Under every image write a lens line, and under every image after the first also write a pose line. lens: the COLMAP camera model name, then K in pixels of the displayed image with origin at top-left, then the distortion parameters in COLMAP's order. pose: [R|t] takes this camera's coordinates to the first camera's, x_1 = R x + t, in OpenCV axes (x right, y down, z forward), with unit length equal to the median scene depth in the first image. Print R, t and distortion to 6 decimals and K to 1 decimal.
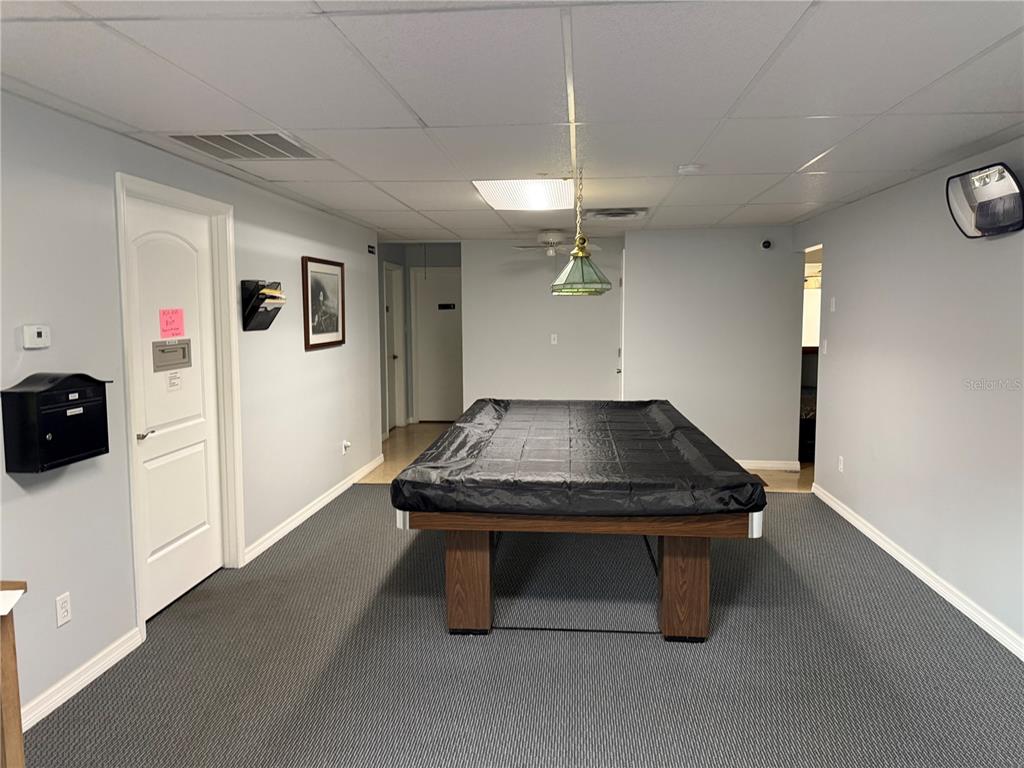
lens RADIAL K [[717.9, 0, 512.6], [0, 717.9, 382.9], [0, 0, 1]] dist [0.040678, -0.060295]
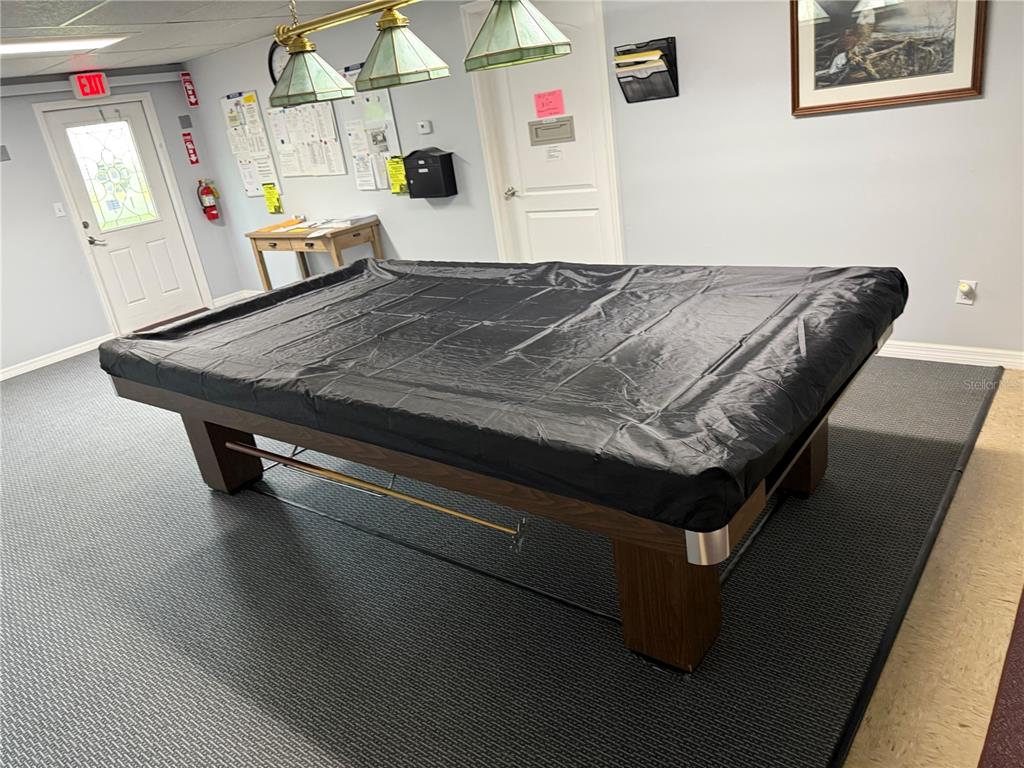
lens RADIAL K [[717.9, 0, 513.9], [0, 717.9, 386.3], [0, 0, 1]] dist [0.040678, -0.060295]
pose [[-0.529593, 0.385708, -0.755487, 0.663749], [0.060911, 0.905633, 0.419666, -0.164604], [0.846062, 0.176235, -0.503110, 1.632259]]
